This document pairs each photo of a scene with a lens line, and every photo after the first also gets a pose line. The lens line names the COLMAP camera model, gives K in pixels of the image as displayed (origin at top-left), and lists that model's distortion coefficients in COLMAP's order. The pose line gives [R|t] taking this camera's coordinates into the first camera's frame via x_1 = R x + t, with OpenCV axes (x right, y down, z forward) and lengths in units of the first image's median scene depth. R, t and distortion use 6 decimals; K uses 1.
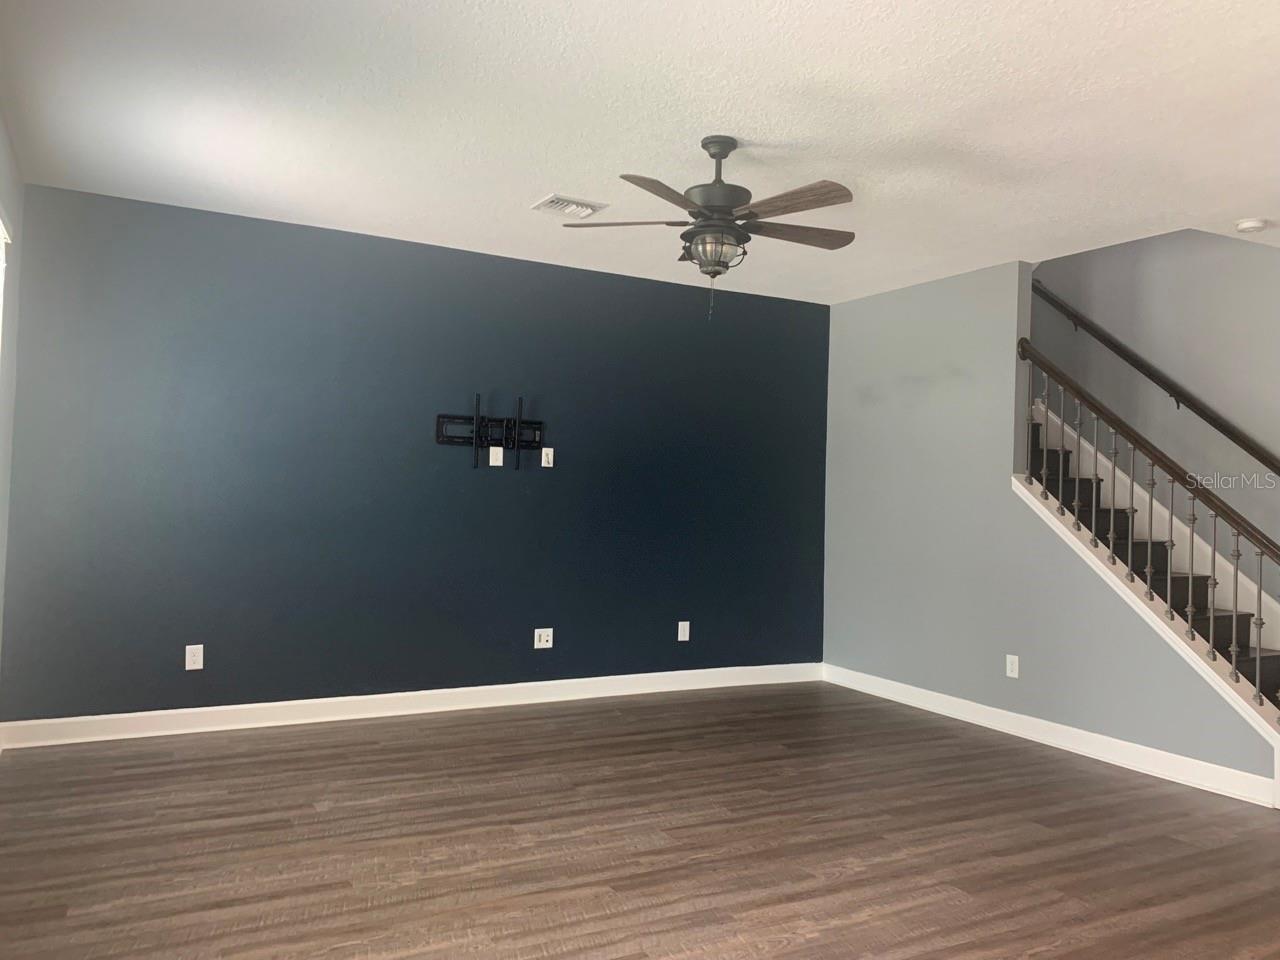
lens RADIAL K [[976.4, 0, 638.1], [0, 976.4, 478.9], [0, 0, 1]] dist [0.014978, -0.023084]
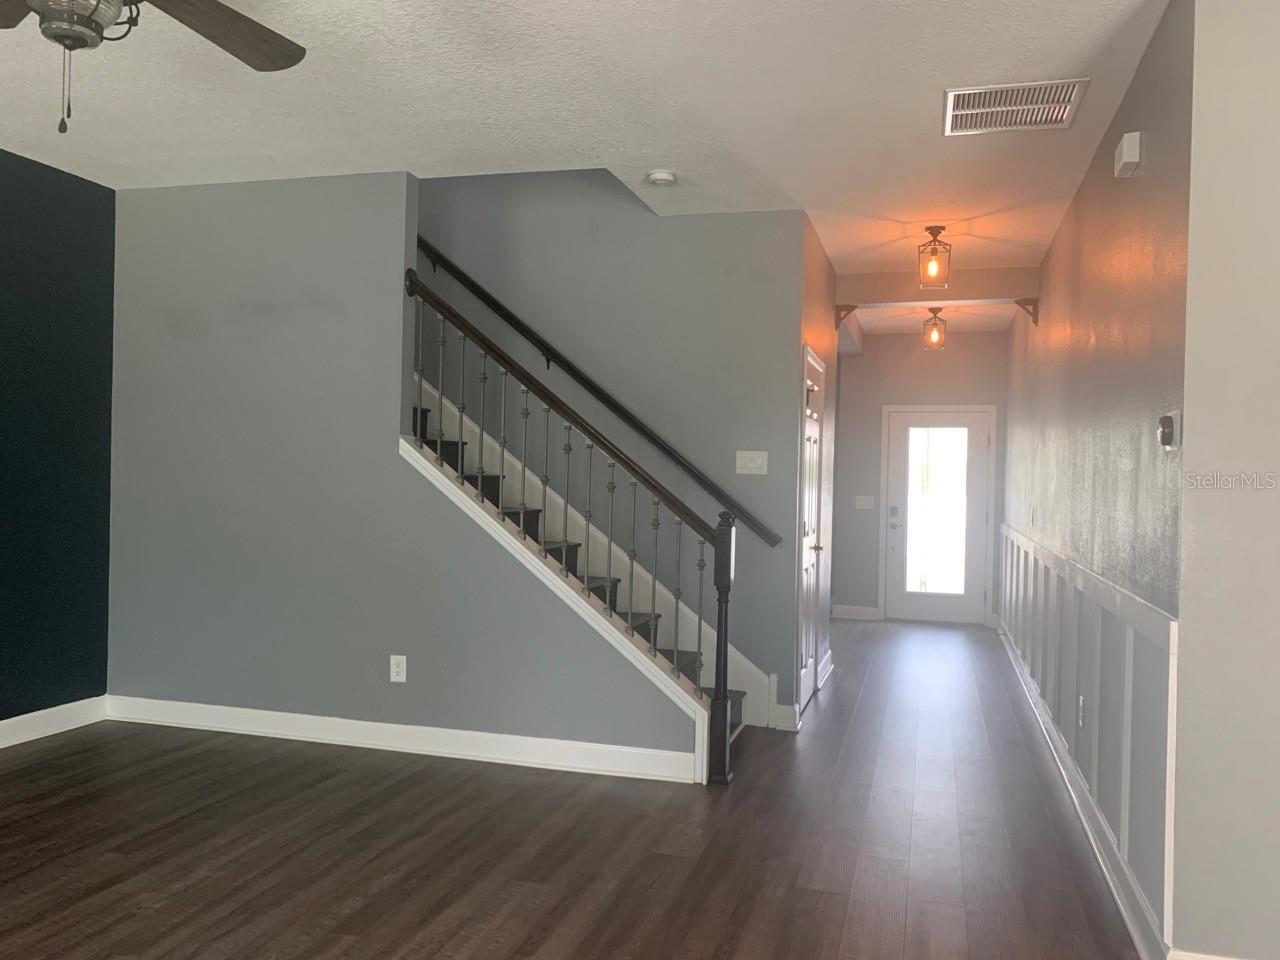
lens RADIAL K [[976.4, 0, 642.7], [0, 976.4, 483.0], [0, 0, 1]] dist [0.014978, -0.023084]
pose [[0.695553, -0.019899, 0.718199, -0.074318], [-0.013391, 0.999084, 0.040650, -0.001368], [-0.718350, -0.037892, 0.694649, 0.345296]]
